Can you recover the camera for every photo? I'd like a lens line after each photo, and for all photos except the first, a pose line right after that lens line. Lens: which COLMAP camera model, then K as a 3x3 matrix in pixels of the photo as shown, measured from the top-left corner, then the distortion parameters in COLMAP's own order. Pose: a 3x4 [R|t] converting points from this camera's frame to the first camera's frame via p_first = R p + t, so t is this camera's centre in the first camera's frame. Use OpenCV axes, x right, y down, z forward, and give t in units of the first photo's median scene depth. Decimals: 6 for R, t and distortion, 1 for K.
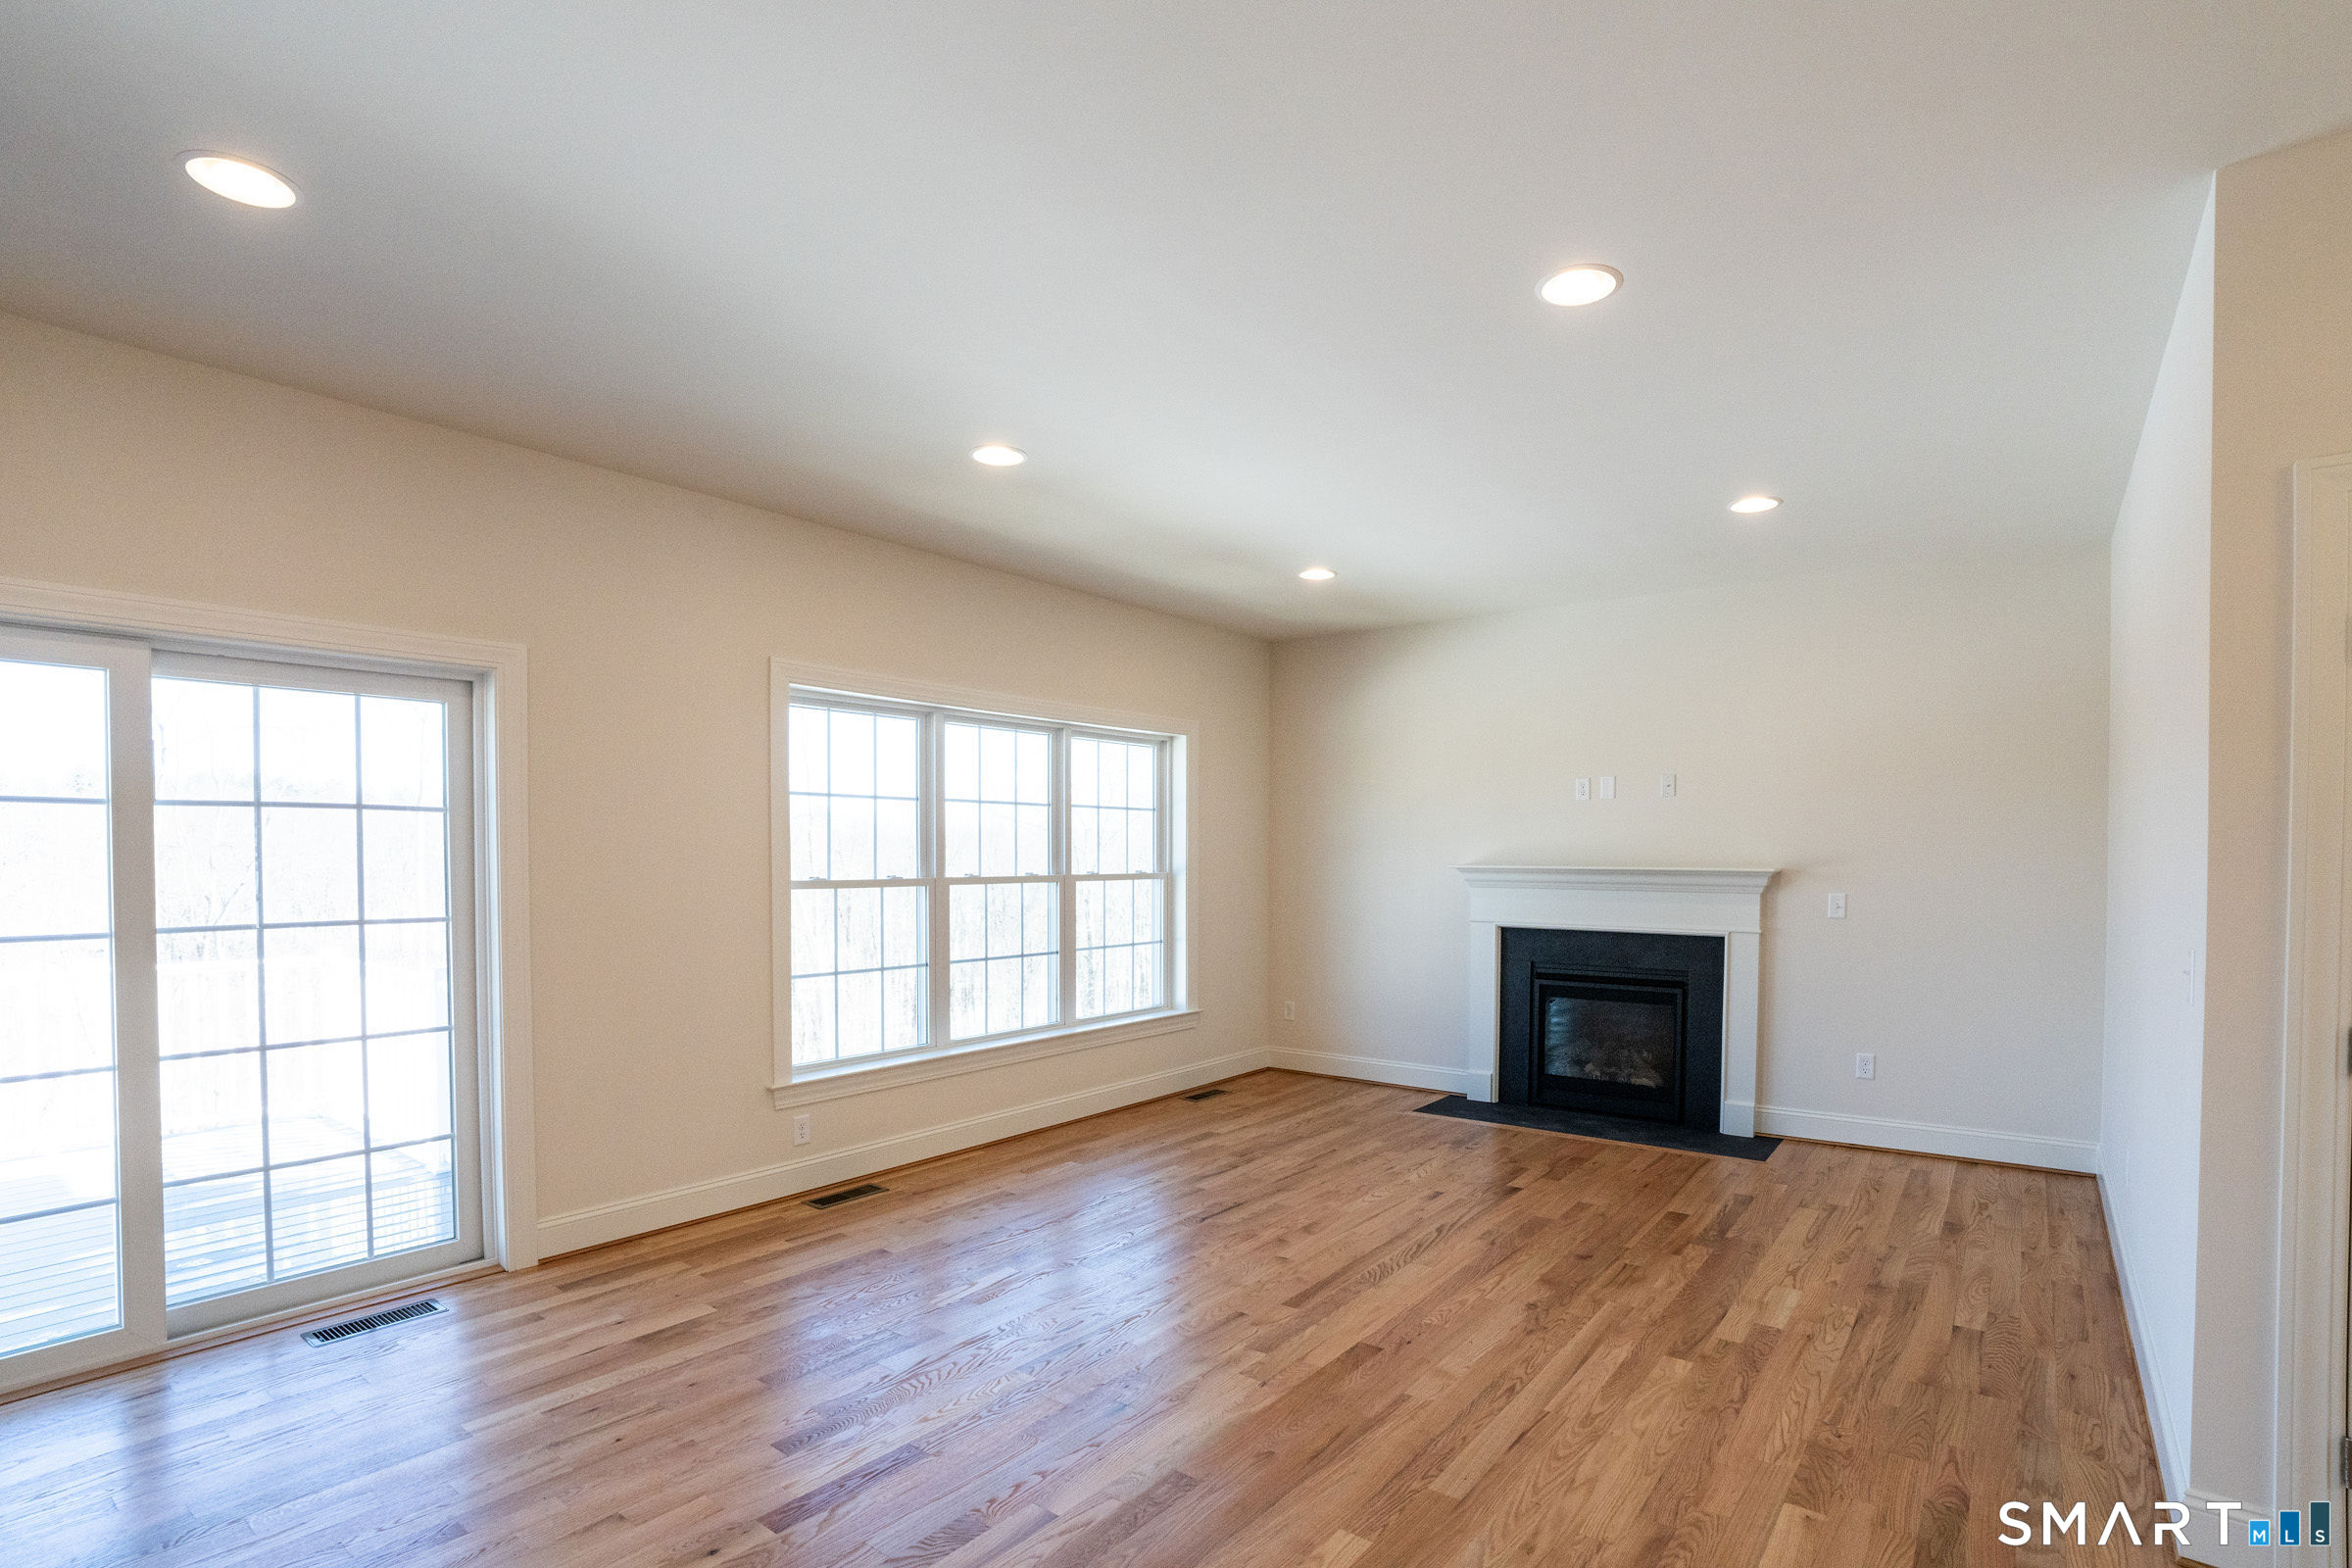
lens RADIAL K [[1132.4, 0, 1175.5], [0, 1132.4, 899.4], [0, 0, 1]] dist [-0.032101, 0.000319]
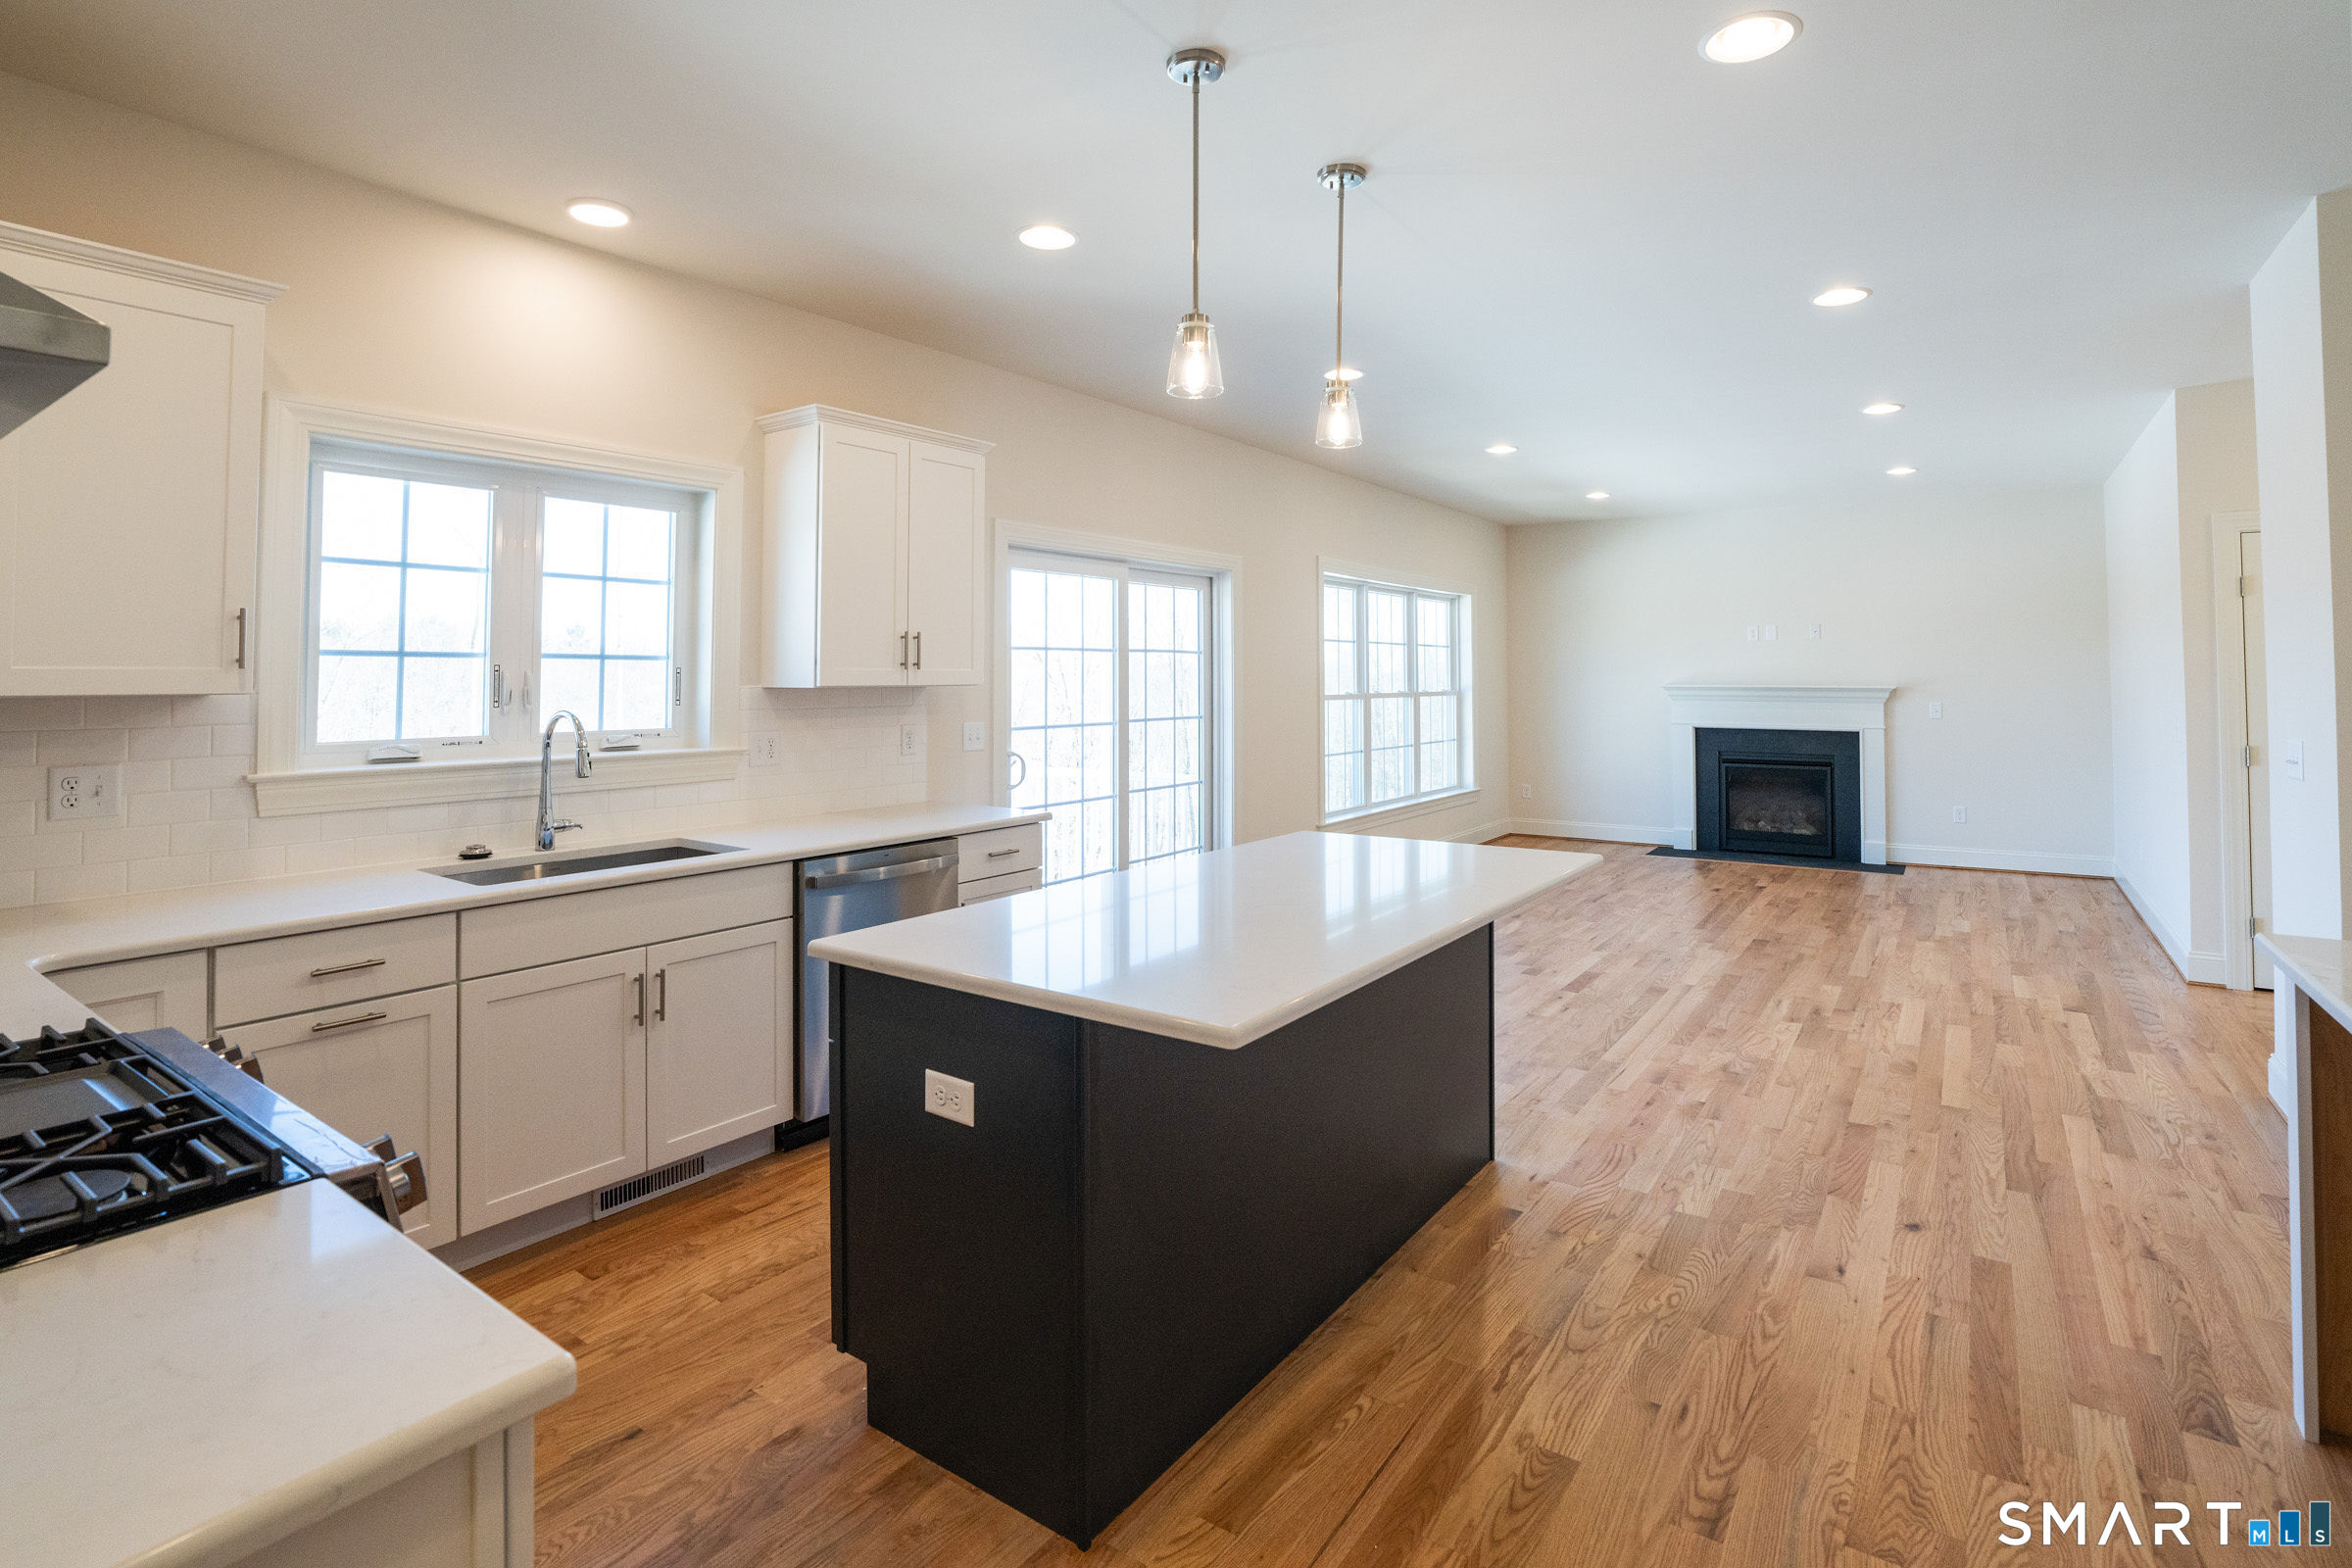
lens RADIAL K [[1151.2, 0, 1135.7], [0, 1151.2, 660.6], [0, 0, 1]] dist [-0.040736, 0.020731]
pose [[0.999190, -0.001547, 0.040211, -0.555130], [0.003614, 0.998674, -0.051362, 0.012708], [-0.040078, 0.051466, 0.997870, -0.496196]]
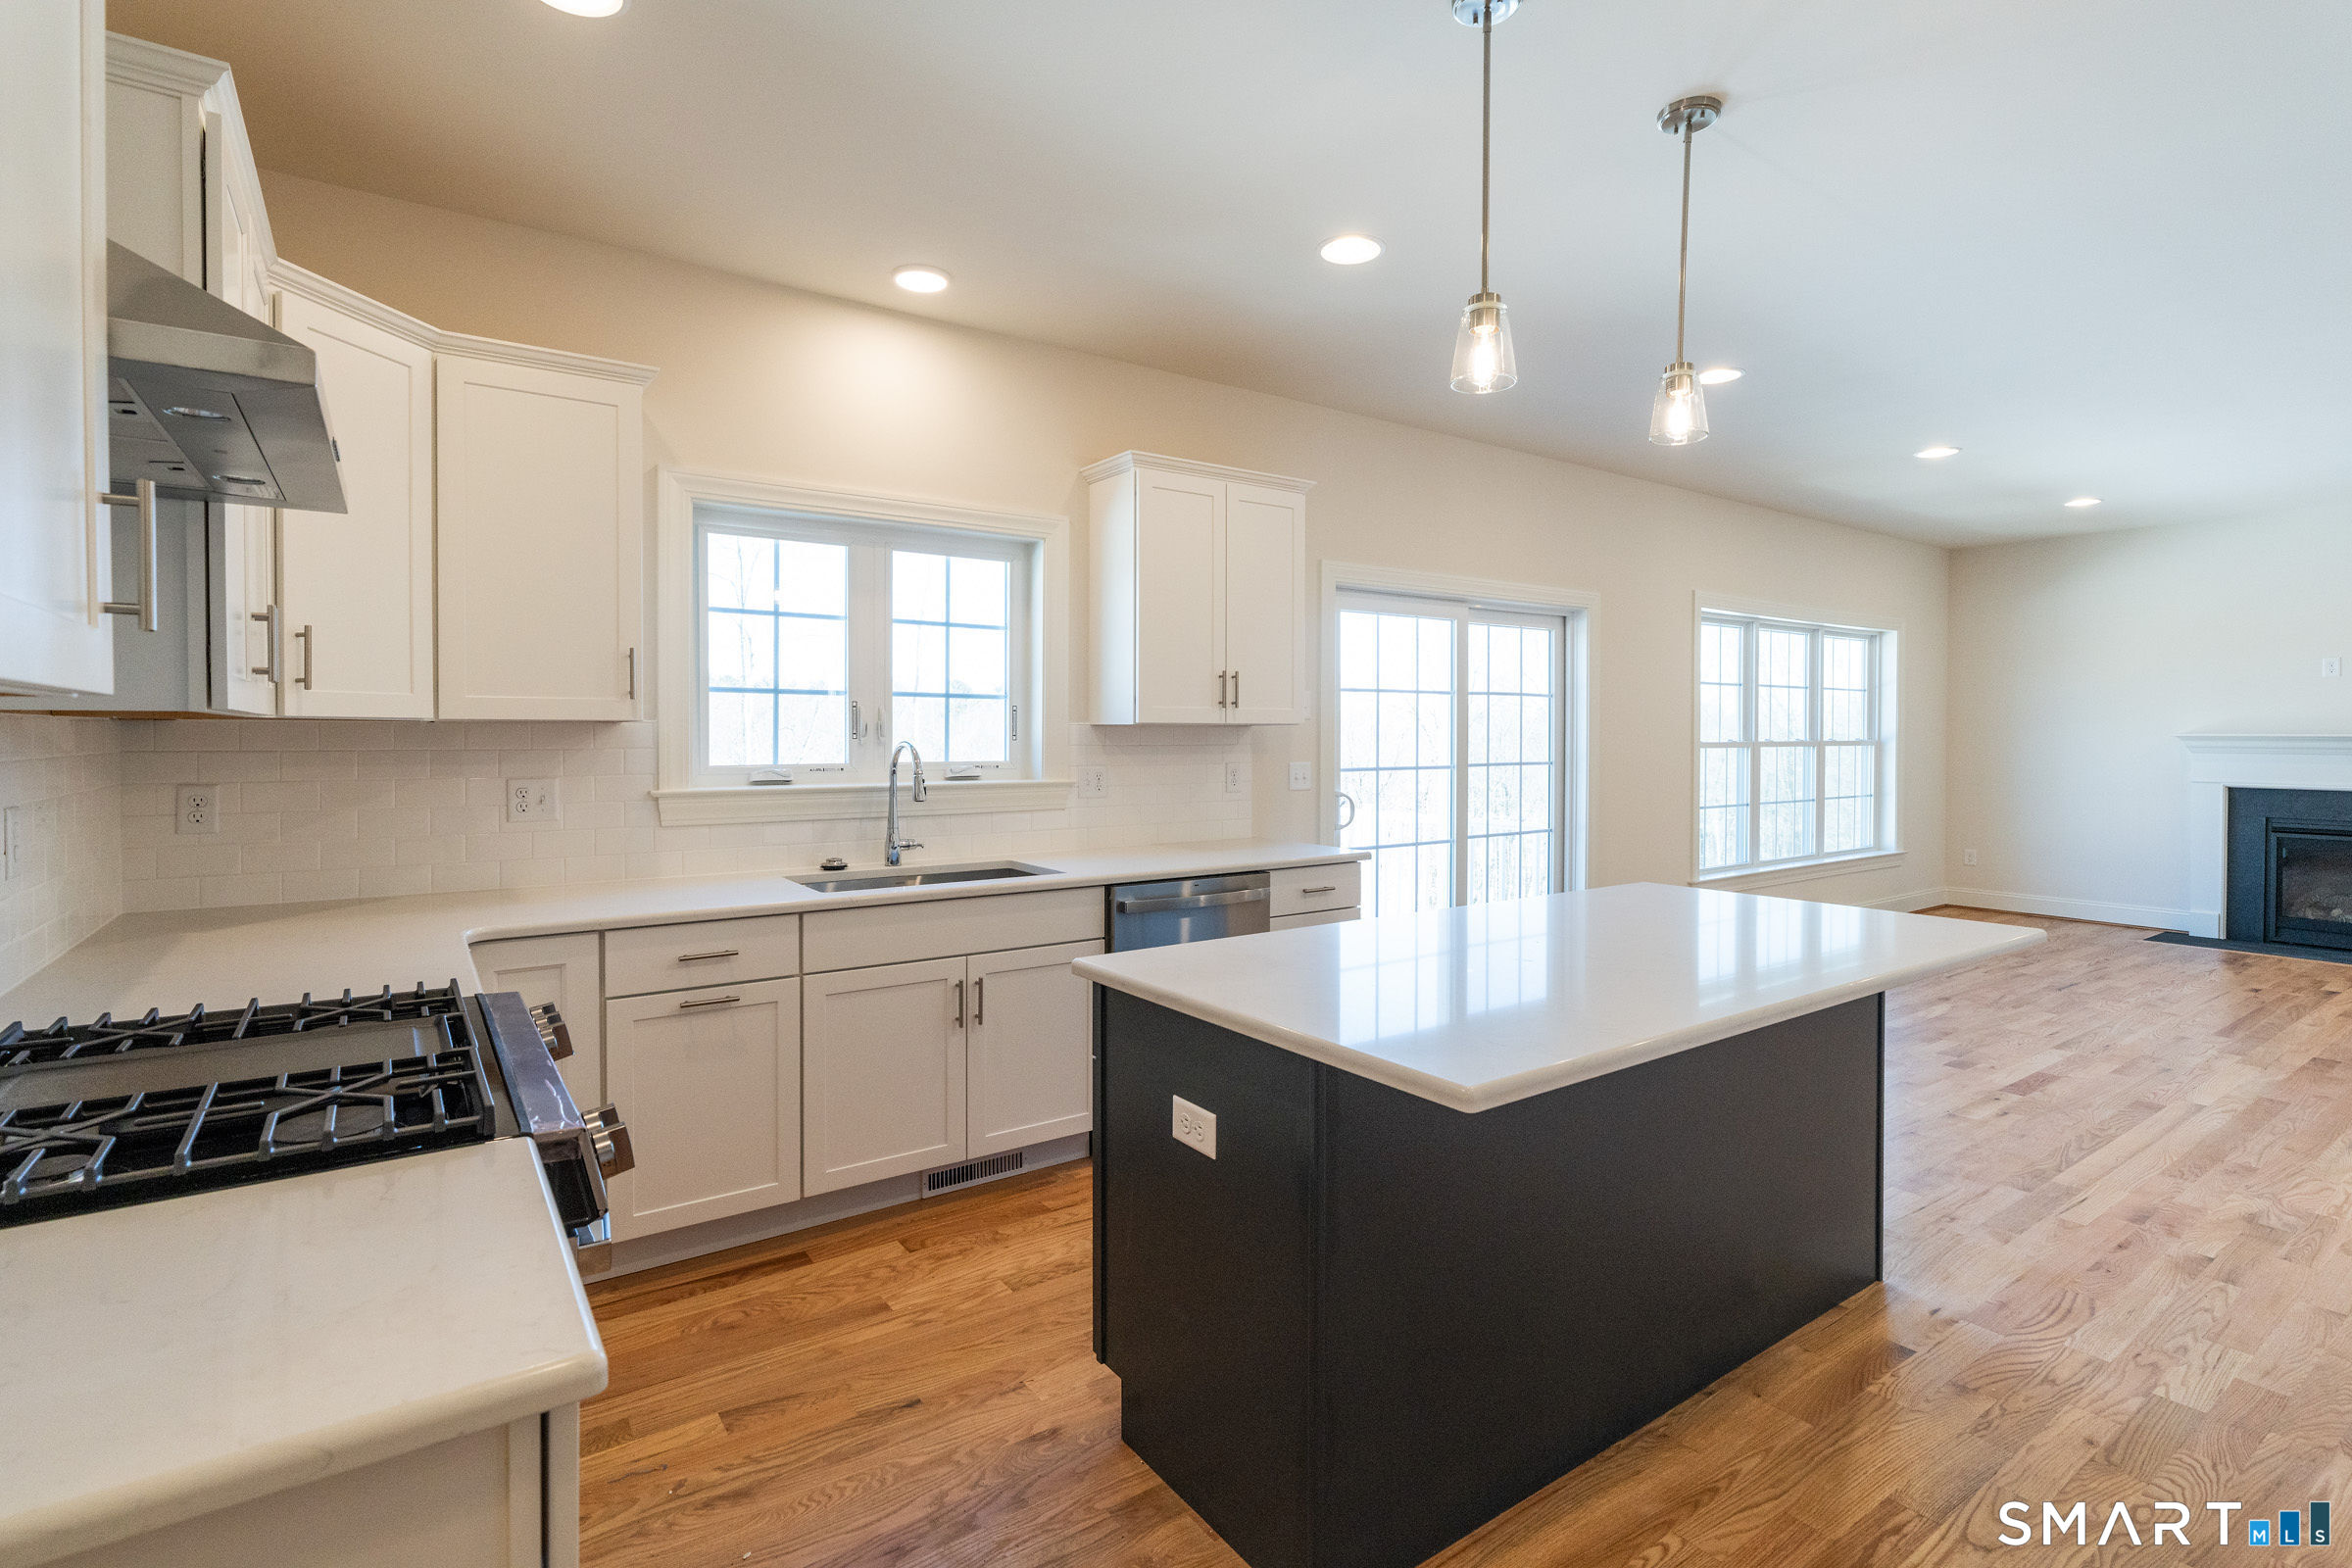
lens RADIAL K [[1066.6, 0, 1148.0], [0, 1066.6, 760.1], [0, 0, 1]] dist [0.008617, 0.001239]
pose [[0.955664, 0.006896, -0.294379, -0.509089], [-0.010704, 0.999879, -0.011328, 0.023998], [0.294265, 0.013977, 0.955622, -0.438639]]
